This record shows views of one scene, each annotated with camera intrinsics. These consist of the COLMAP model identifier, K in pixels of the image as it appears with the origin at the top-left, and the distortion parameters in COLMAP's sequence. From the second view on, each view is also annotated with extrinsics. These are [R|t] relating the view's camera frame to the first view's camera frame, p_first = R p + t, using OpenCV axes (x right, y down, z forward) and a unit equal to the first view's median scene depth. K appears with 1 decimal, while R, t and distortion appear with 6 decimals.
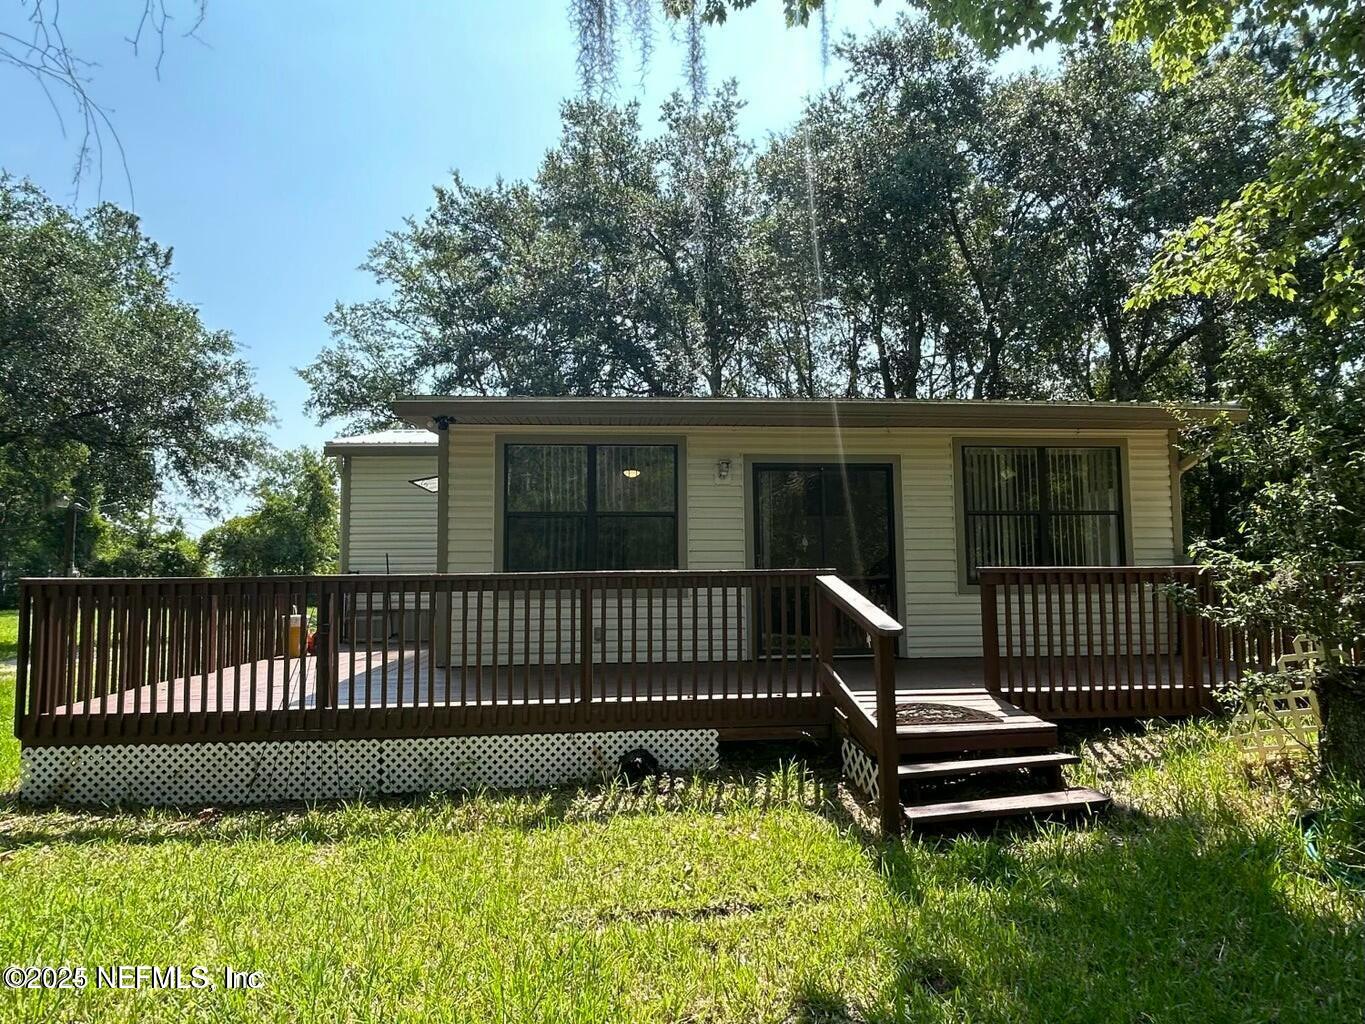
lens RADIAL K [[839.0, 0, 687.0], [0, 839.0, 510.4], [0, 0, 1]] dist [0.010518, 0.001100]
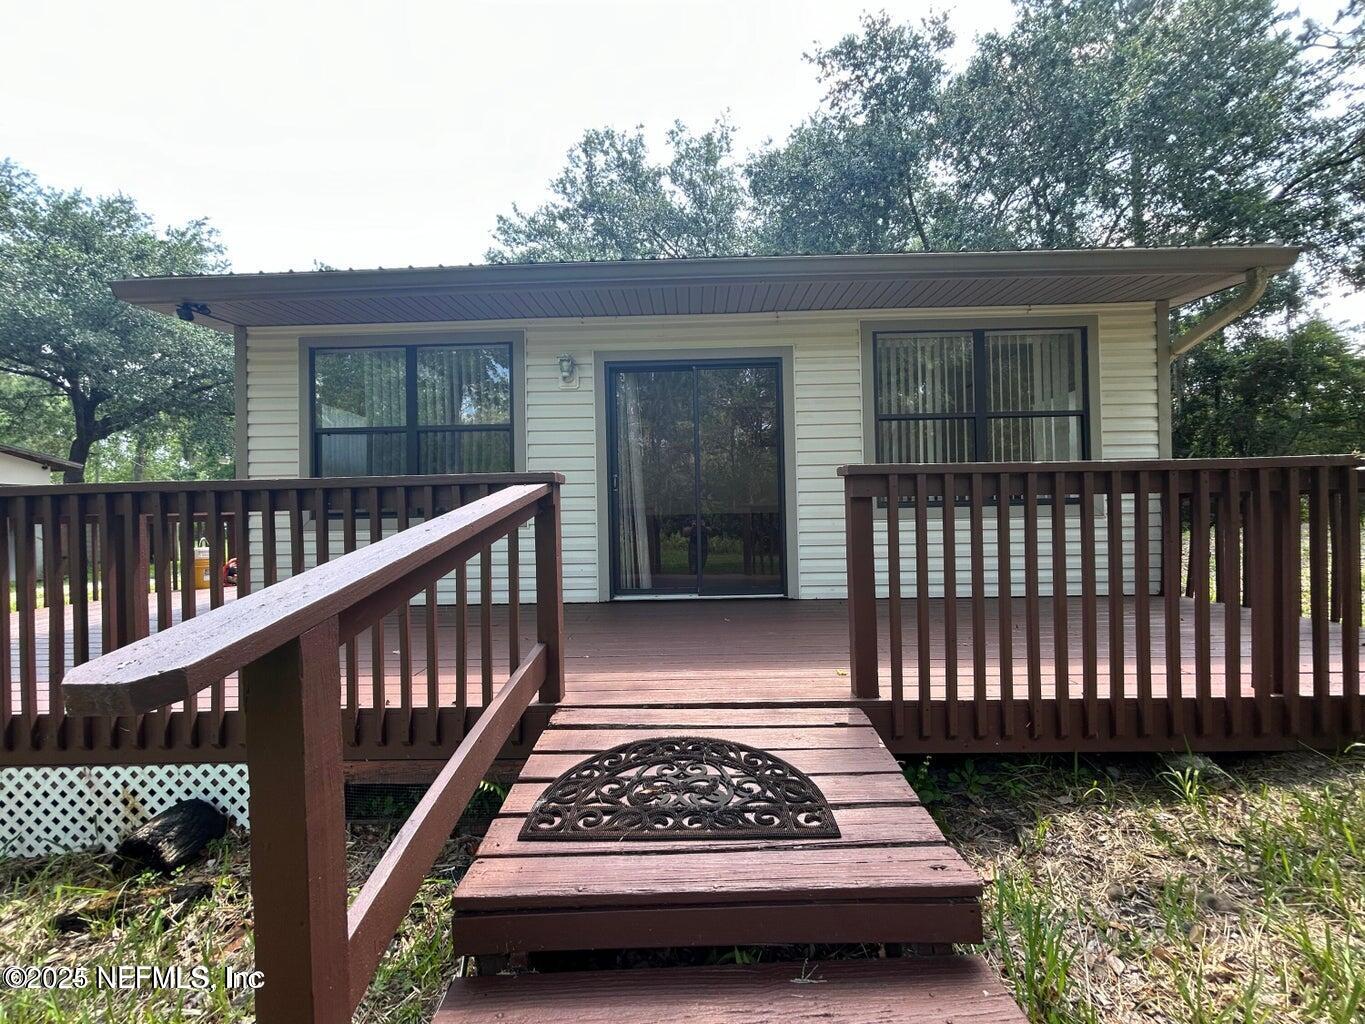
lens RADIAL K [[552.2, 0, 676.0], [0, 552.2, 510.4], [0, 0, 1]] dist [-0.004756, 0.000148]
pose [[0.993776, -0.010690, -0.110885, 0.204840], [0.018974, 0.997083, 0.073926, 0.049462], [0.109771, -0.075569, 0.991080, 0.468157]]
